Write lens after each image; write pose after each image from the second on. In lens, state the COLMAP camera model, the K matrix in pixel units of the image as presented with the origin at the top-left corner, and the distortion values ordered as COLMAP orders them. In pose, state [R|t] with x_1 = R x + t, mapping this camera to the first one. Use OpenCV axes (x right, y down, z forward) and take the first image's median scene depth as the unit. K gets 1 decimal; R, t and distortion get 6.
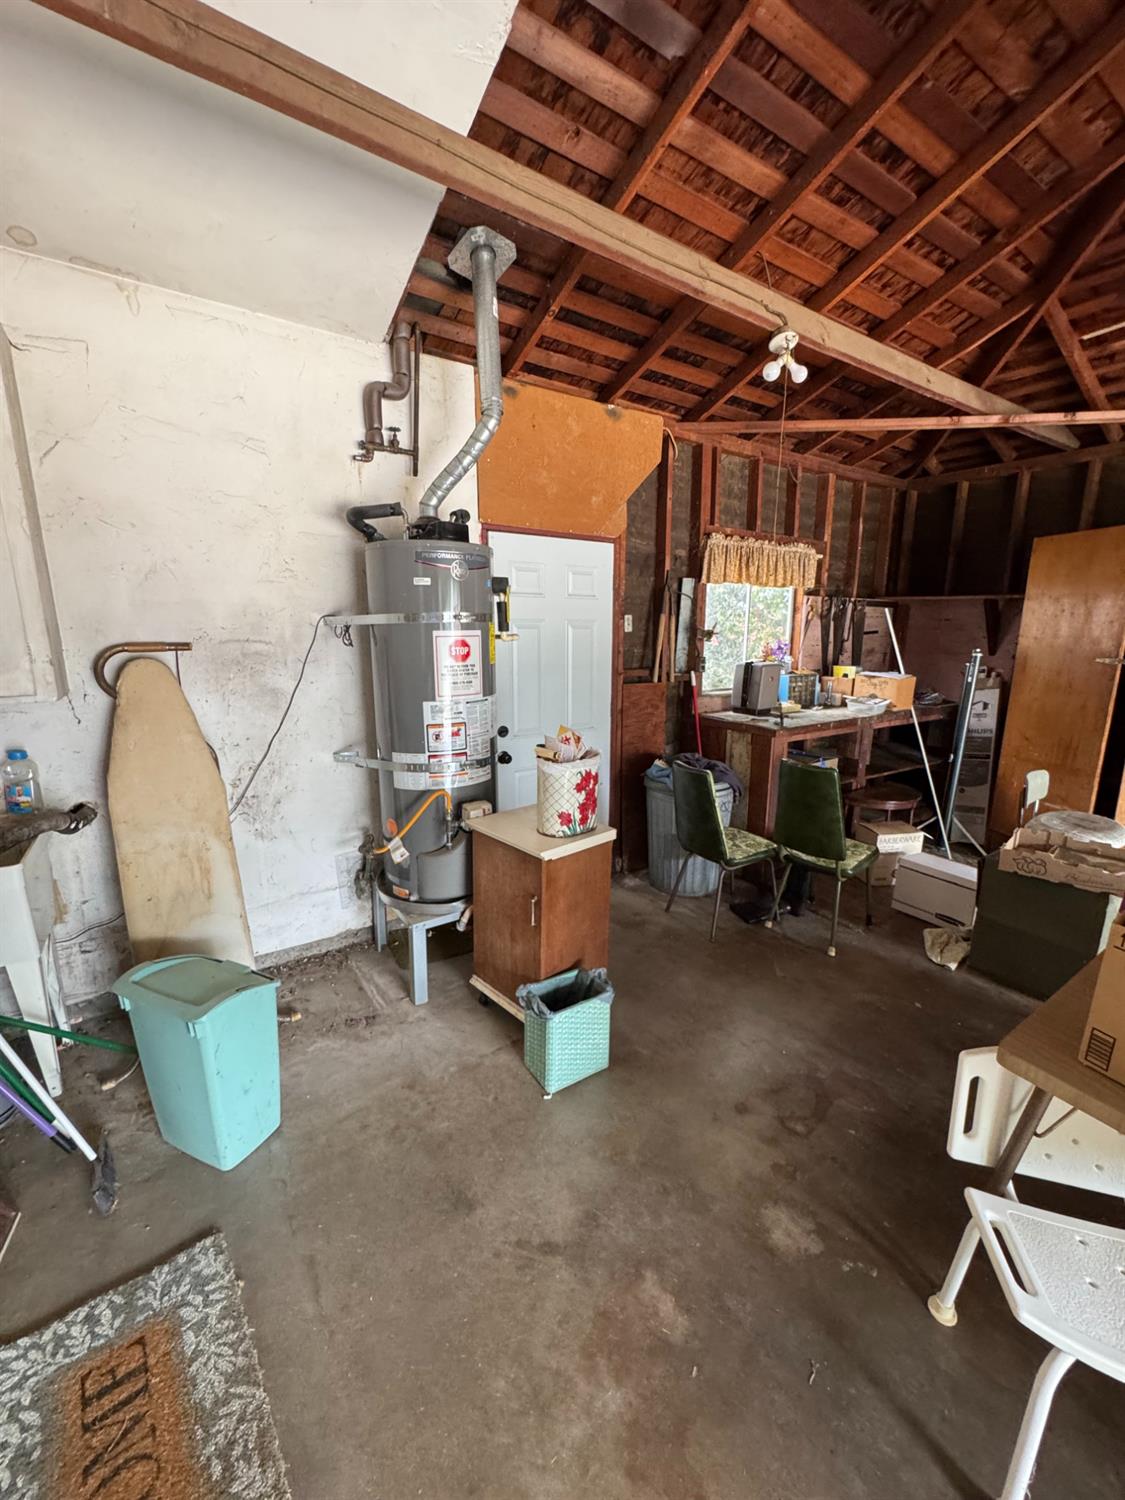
lens RADIAL K [[599.4, 0, 562.3], [0, 599.4, 747.7], [0, 0, 1]] dist [-0.001434, 0.000527]
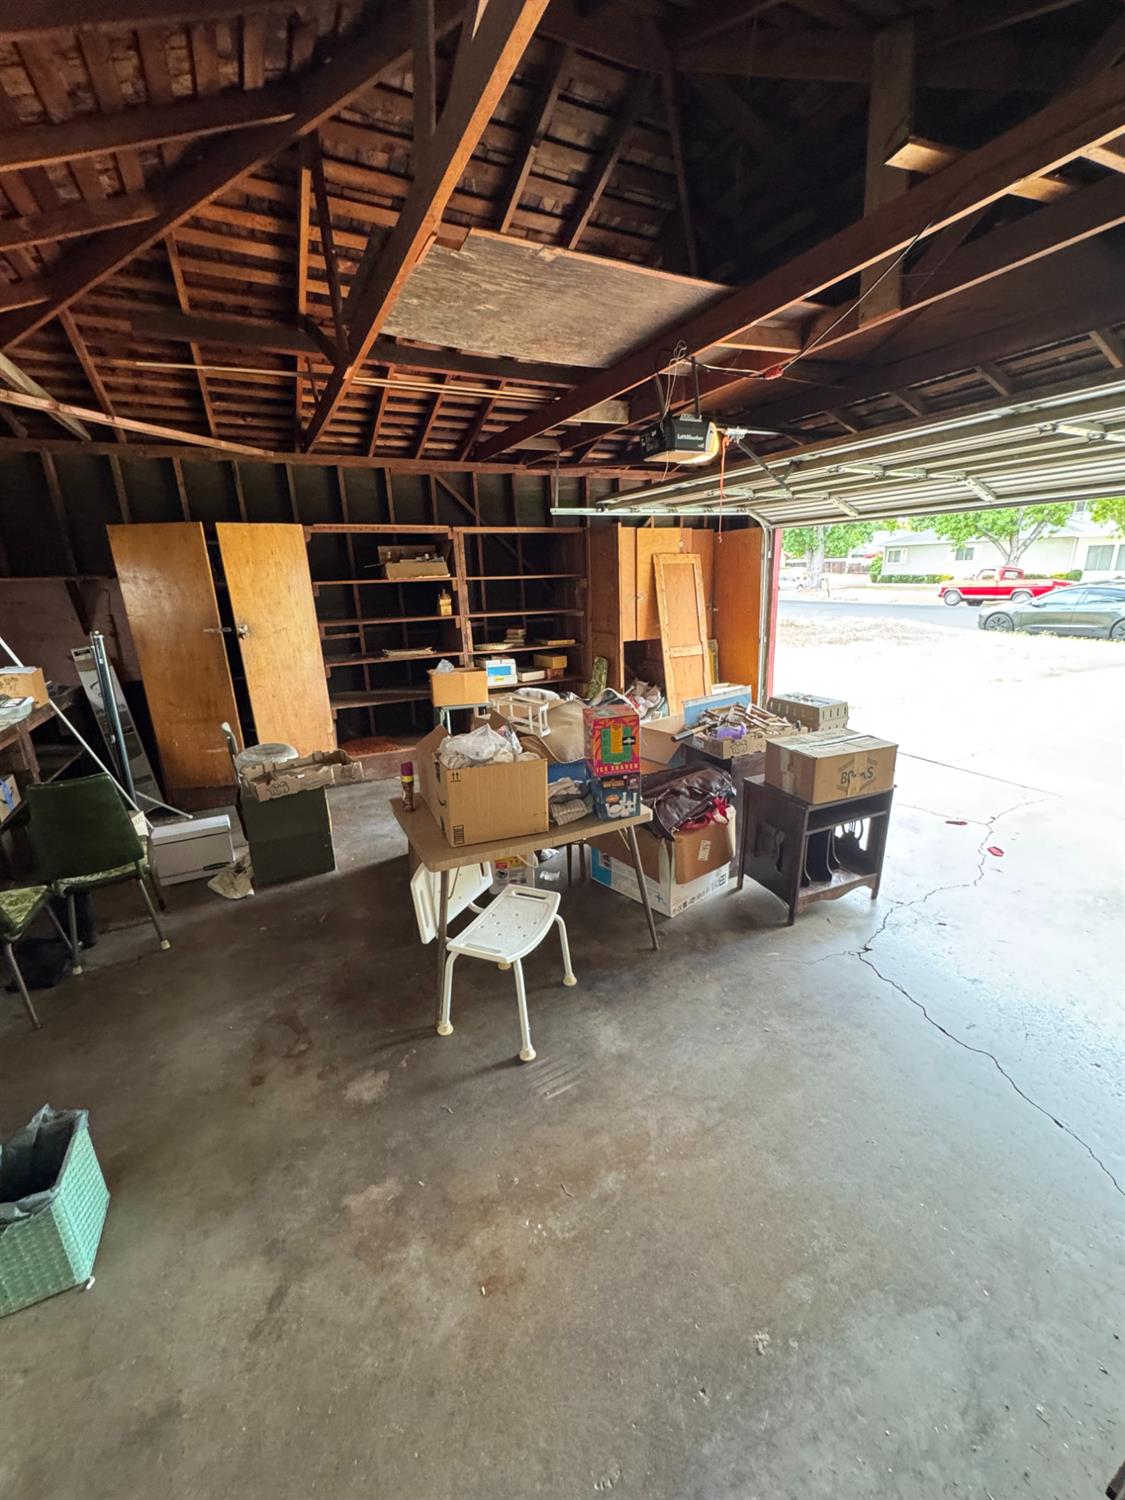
lens RADIAL K [[599.4, 0, 562.3], [0, 599.4, 747.7], [0, 0, 1]] dist [-0.001434, 0.000527]
pose [[0.119147, -0.290451, 0.949443, -0.322166], [0.235466, 0.937241, 0.257169, -0.070515], [-0.964552, 0.192921, 0.180060, 0.108547]]
